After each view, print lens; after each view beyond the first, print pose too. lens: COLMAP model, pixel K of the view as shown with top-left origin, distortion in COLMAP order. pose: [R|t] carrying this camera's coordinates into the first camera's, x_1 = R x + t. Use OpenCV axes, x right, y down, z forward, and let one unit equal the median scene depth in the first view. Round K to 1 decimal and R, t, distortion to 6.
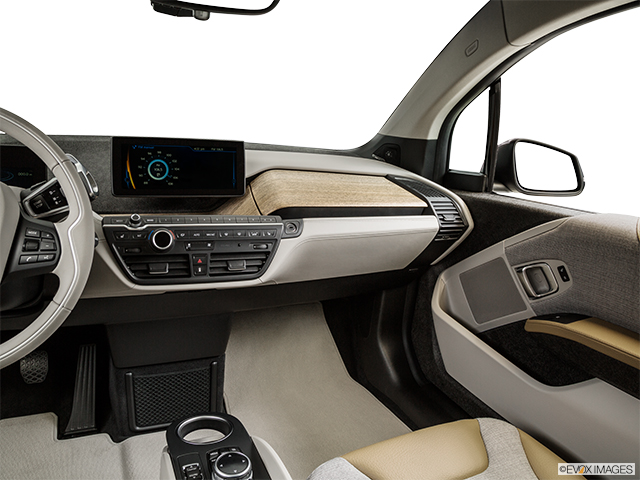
lens RADIAL K [[485.2, 0, 320.0], [0, 485.2, 240.0], [0, 0, 1]] dist [-0.129485, 0.069537]
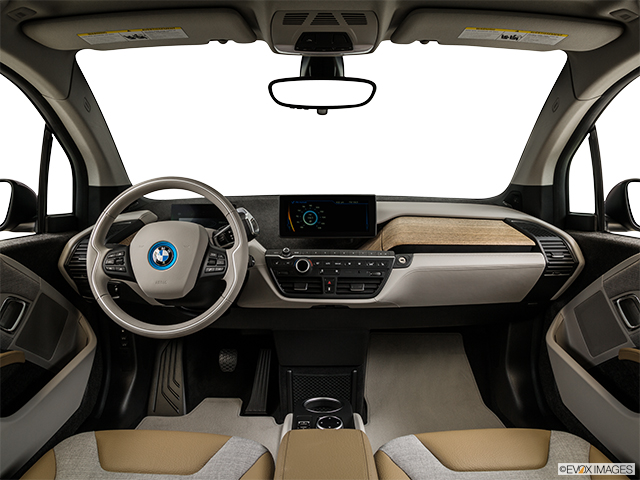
lens RADIAL K [[485.2, 0, 320.0], [0, 485.2, 240.0], [0, 0, 1]] dist [-0.129485, 0.069537]
pose [[0.903602, -0.012254, -0.428199, 0.269288], [-0.035271, 0.994069, -0.102876, 0.055482], [0.426919, 0.108062, 0.897810, -0.226663]]
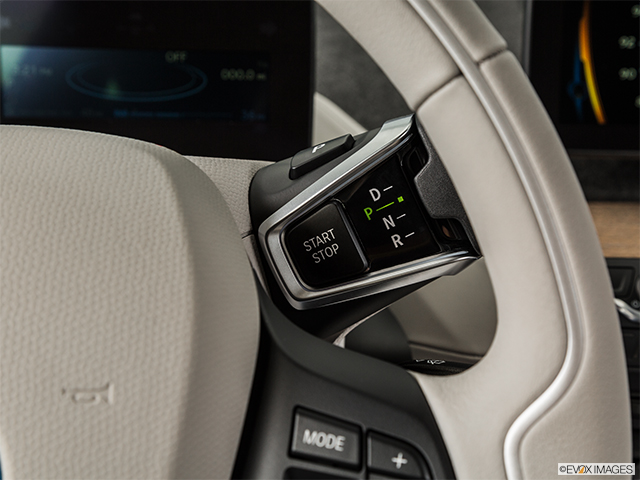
lens RADIAL K [[1096.3, 0, 320.0], [0, 1096.3, 240.0], [0, 0, 1]] dist [0.019597, 0.055952]
pose [[0.898322, 0.074048, -0.433053, -0.243794], [-0.045660, 0.996092, 0.075607, -0.077535], [0.436959, -0.048146, 0.898192, 0.340519]]
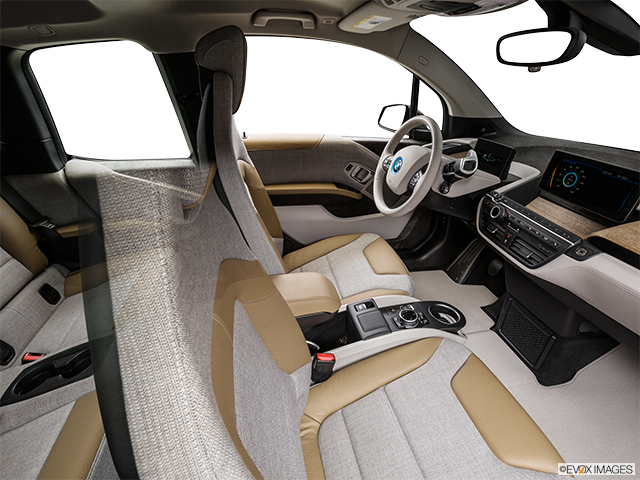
lens RADIAL K [[333.5, 0, 320.0], [0, 333.5, 240.0], [0, 0, 1]] dist [-0.083652, 0.038250]
pose [[-0.228341, 0.372436, -0.899529, 0.682503], [-0.277513, 0.860709, 0.426809, -0.183591], [0.933192, 0.347089, -0.093179, 0.455486]]
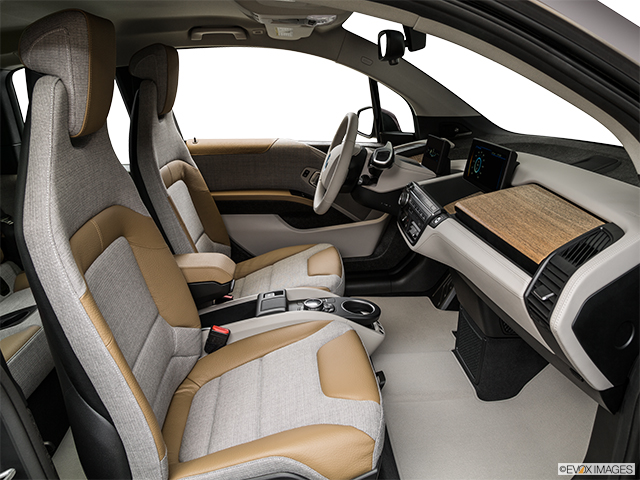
lens RADIAL K [[485.2, 0, 320.0], [0, 485.2, 240.0], [0, 0, 1]] dist [-0.129485, 0.069537]
pose [[-0.365878, 0.219315, -0.904452, 1.027940], [-0.243098, 0.915575, 0.320353, -0.263751], [0.898352, 0.337081, -0.281674, 1.002317]]
